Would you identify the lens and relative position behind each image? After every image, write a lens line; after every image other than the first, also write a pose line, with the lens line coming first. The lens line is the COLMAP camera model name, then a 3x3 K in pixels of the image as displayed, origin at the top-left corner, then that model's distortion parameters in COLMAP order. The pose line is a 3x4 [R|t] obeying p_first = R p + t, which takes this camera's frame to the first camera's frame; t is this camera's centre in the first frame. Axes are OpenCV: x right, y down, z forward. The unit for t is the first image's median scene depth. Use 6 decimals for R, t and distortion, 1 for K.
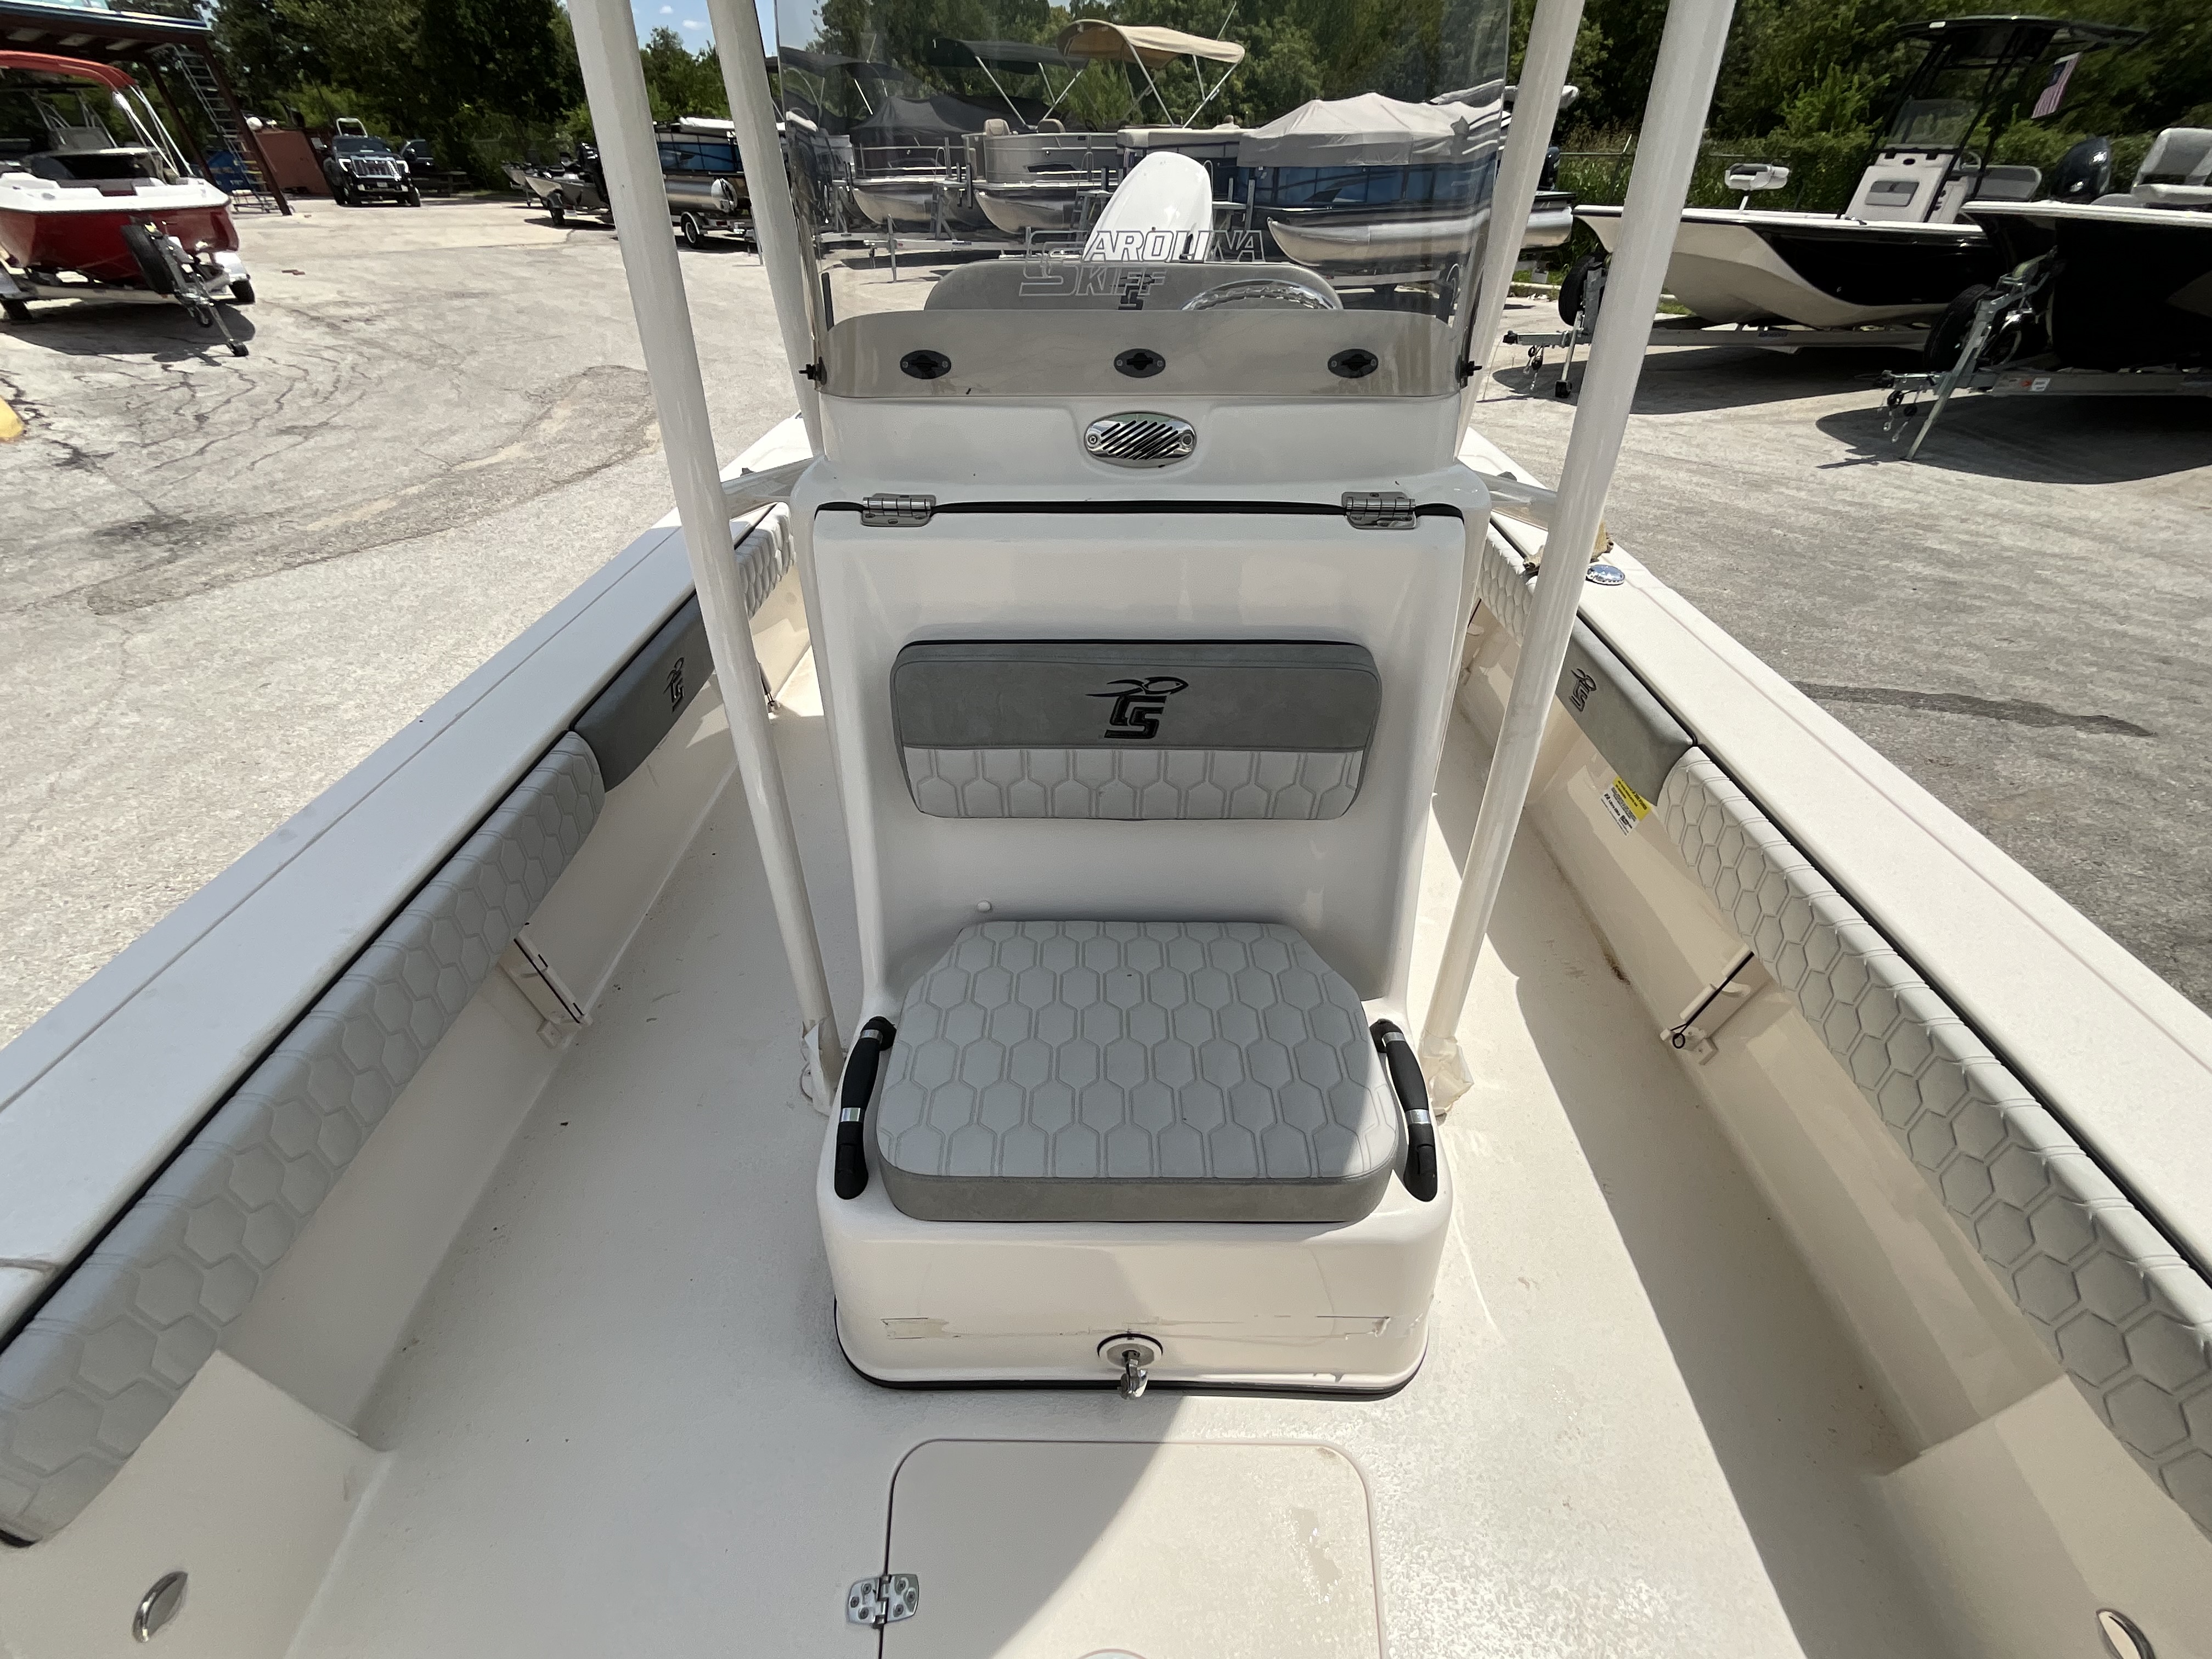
lens RADIAL K [[888.7, 0, 1109.6], [0, 888.7, 823.3], [0, 0, 1]] dist [0.020664, -0.009436]
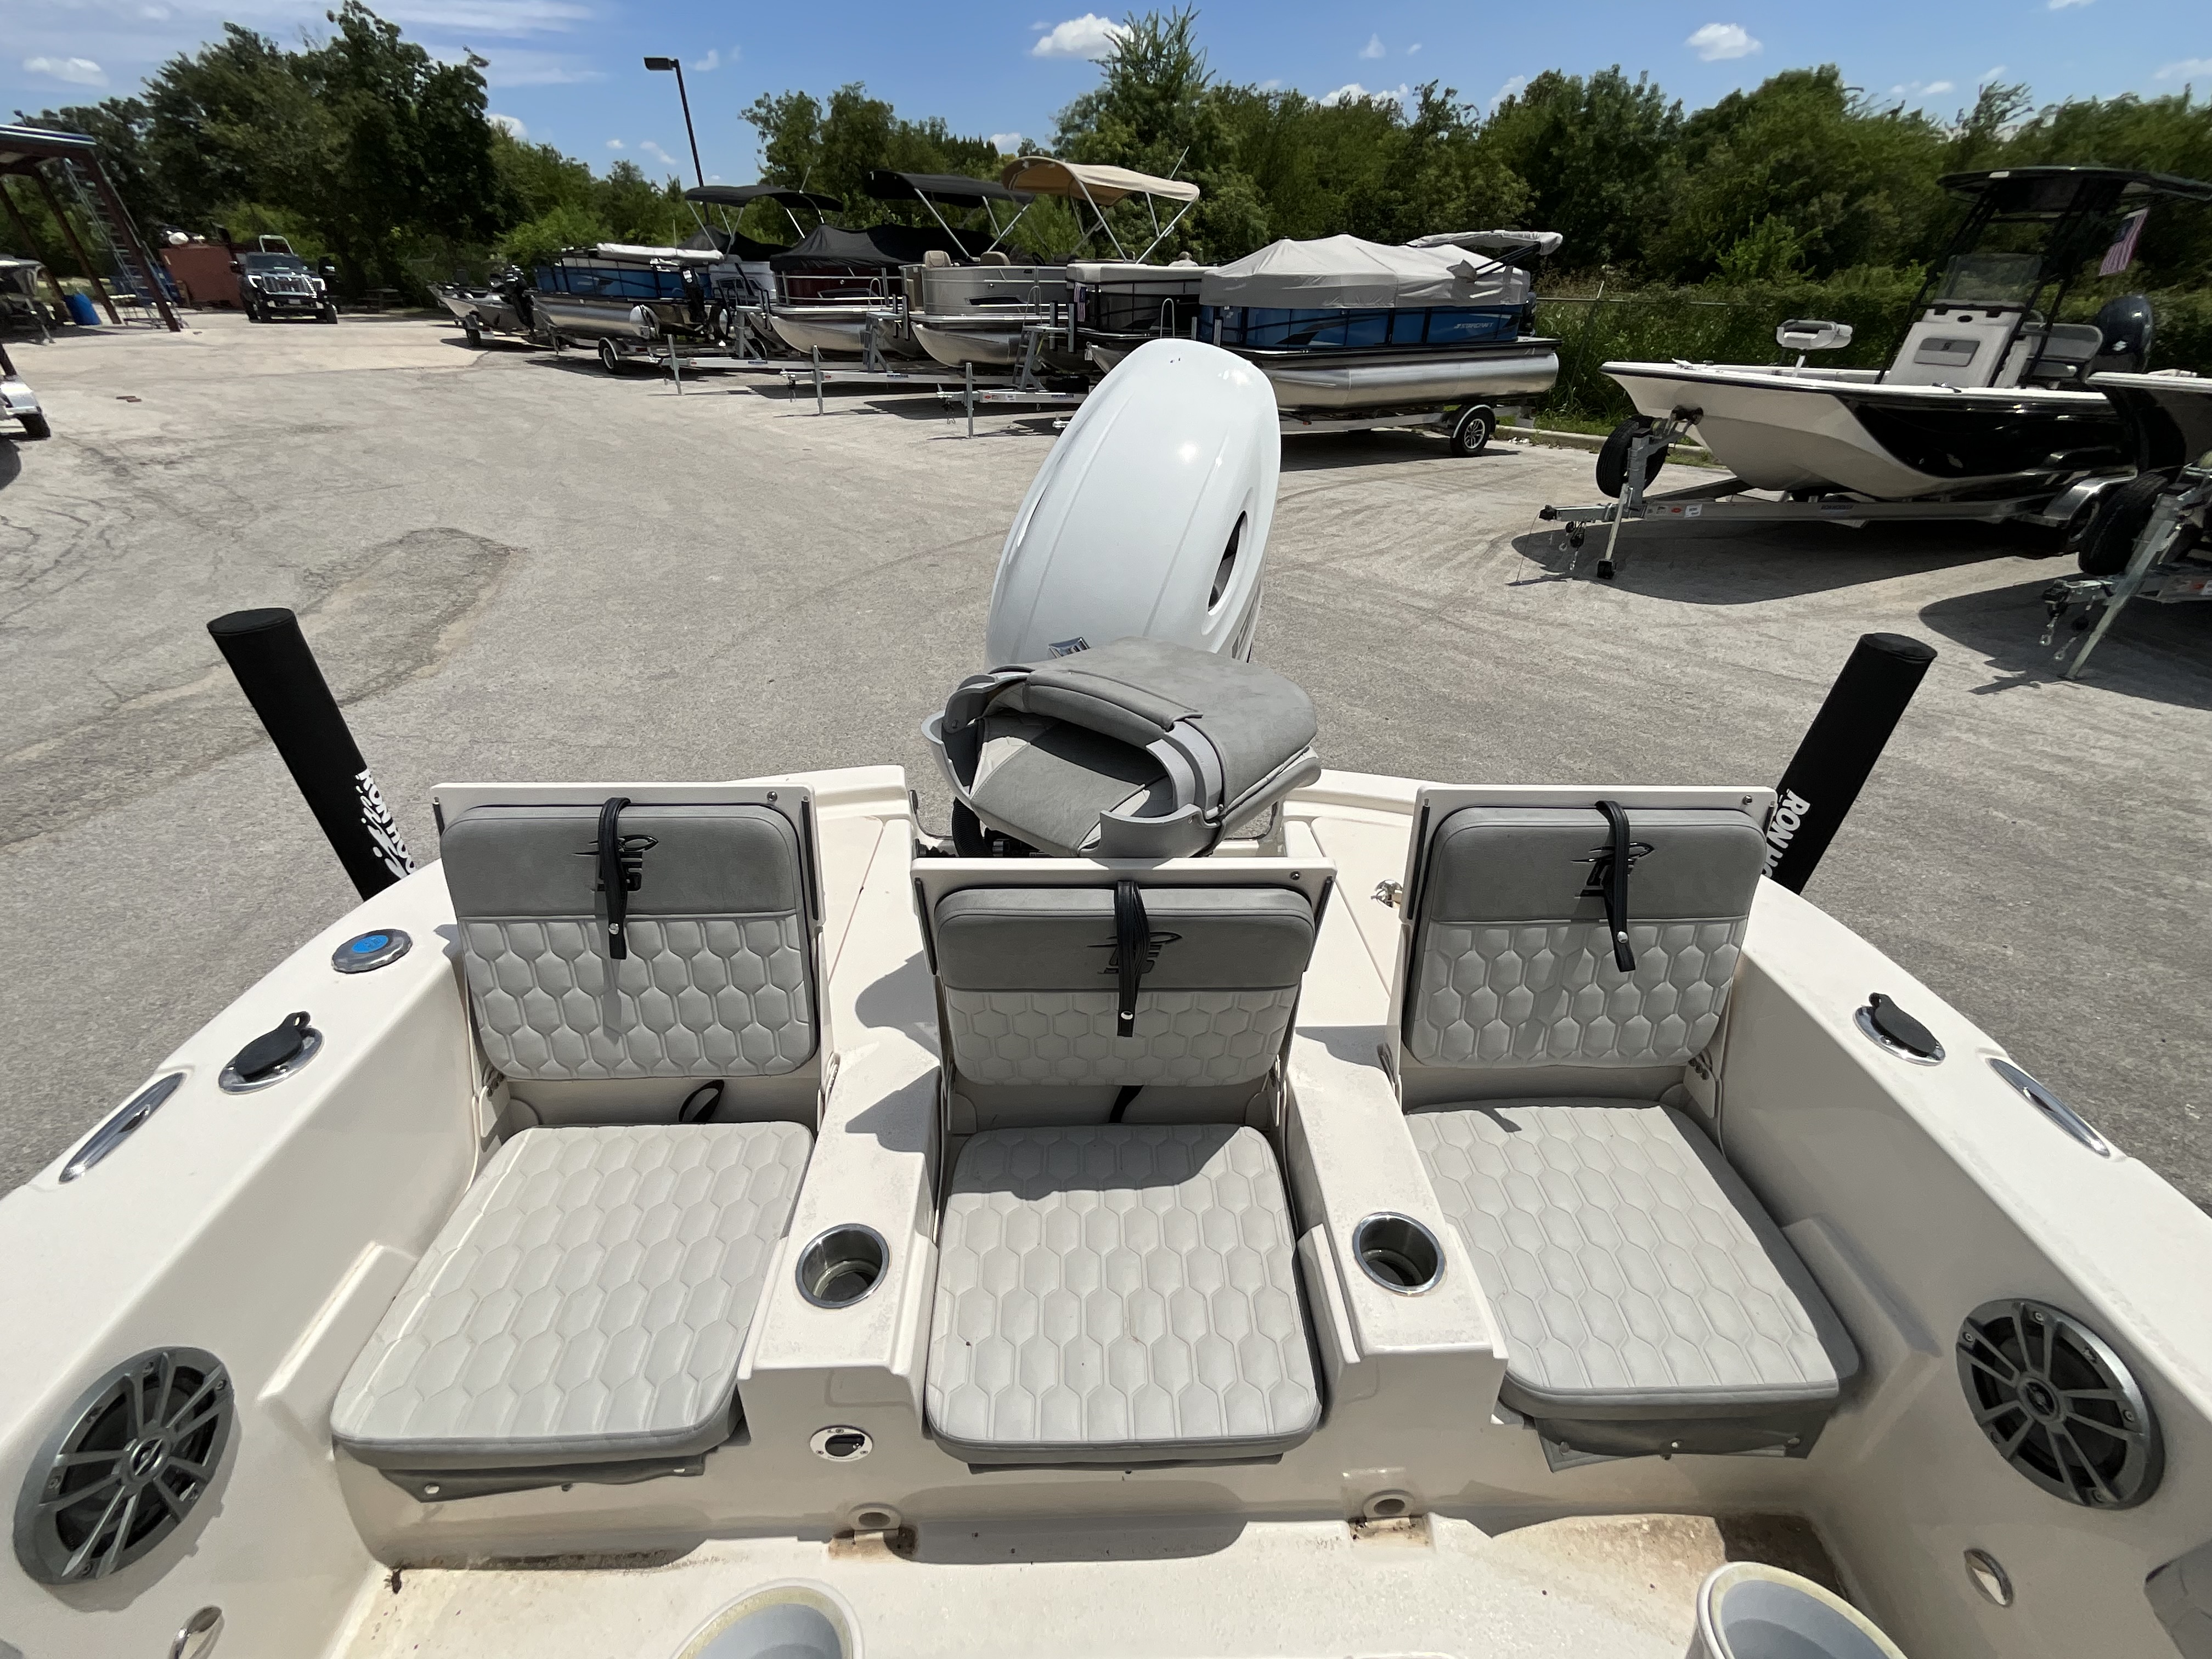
lens RADIAL K [[906.8, 0, 1106.1], [0, 906.8, 832.3], [0, 0, 1]] dist [0.000710, -0.000497]
pose [[0.998836, -0.010064, 0.047175, -0.000613], [0.014521, 0.995360, -0.095121, -0.094539], [-0.045999, 0.095695, 0.994347, 0.117225]]
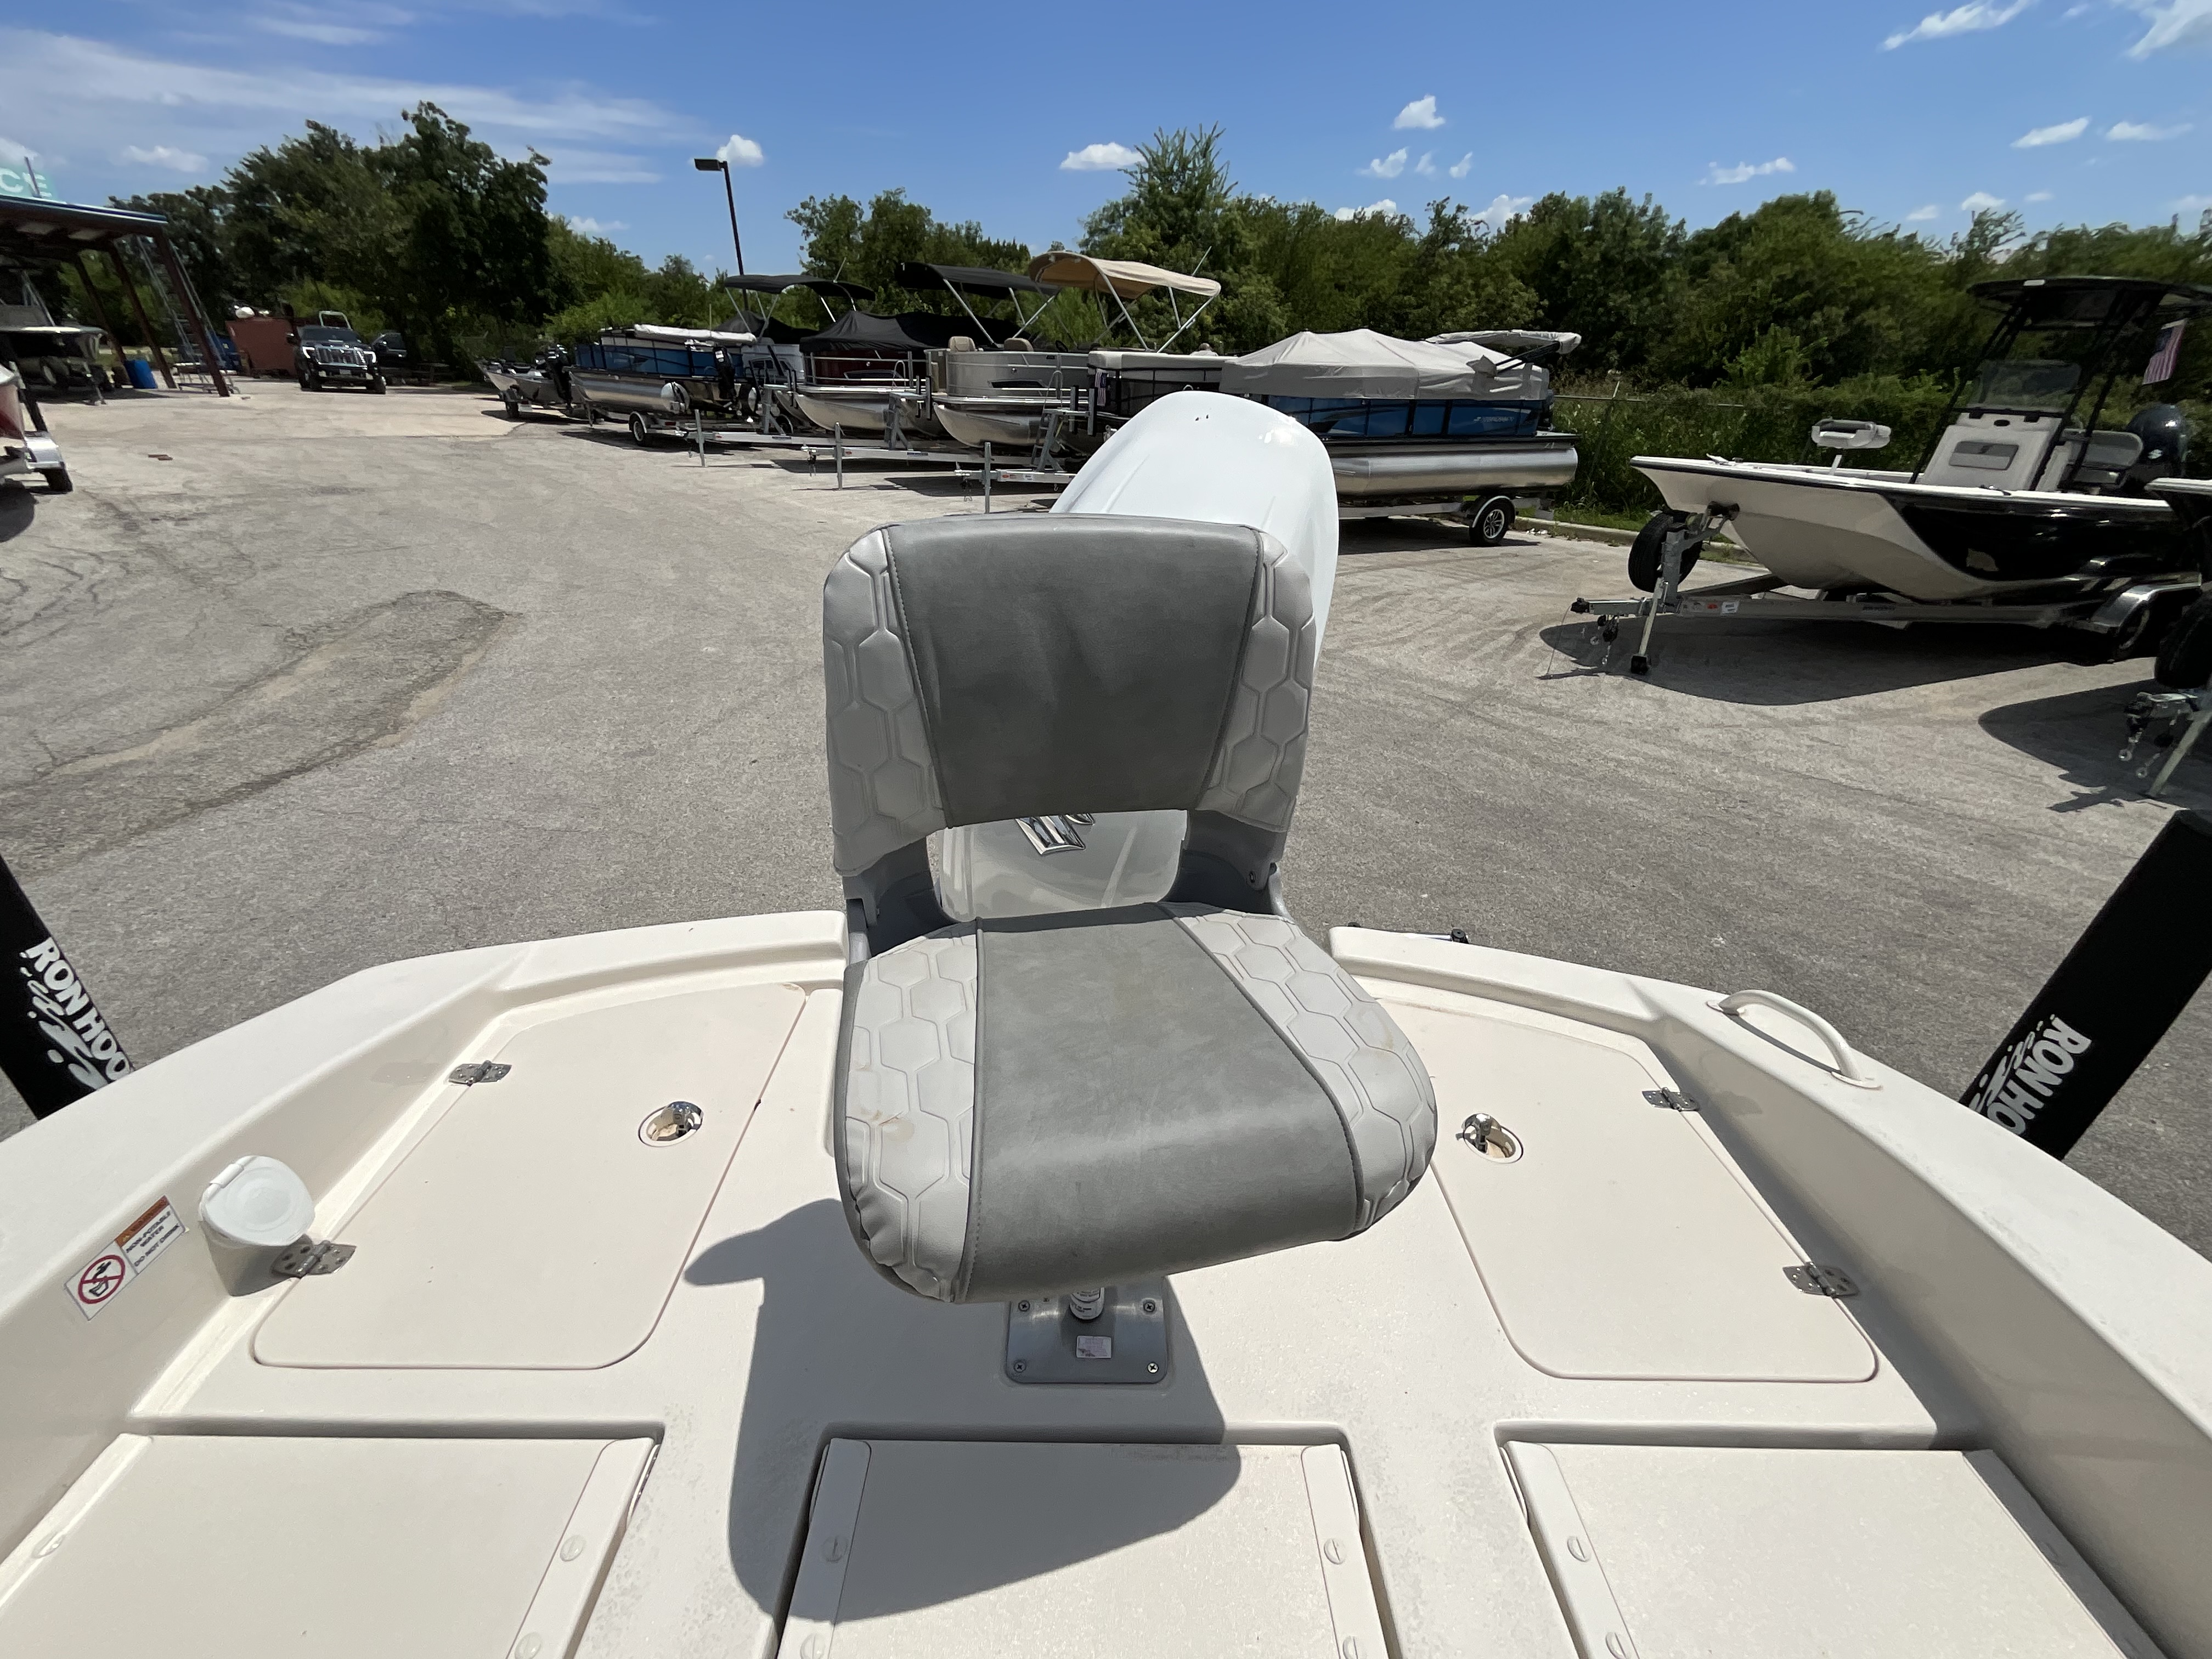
lens RADIAL K [[906.8, 0, 1106.1], [0, 906.8, 832.3], [0, 0, 1]] dist [0.000710, -0.000497]
pose [[0.999027, 0.022384, 0.037996, 0.001954], [-0.015512, 0.984914, -0.172347, -0.107864], [-0.041281, 0.171590, 0.984303, 0.142278]]
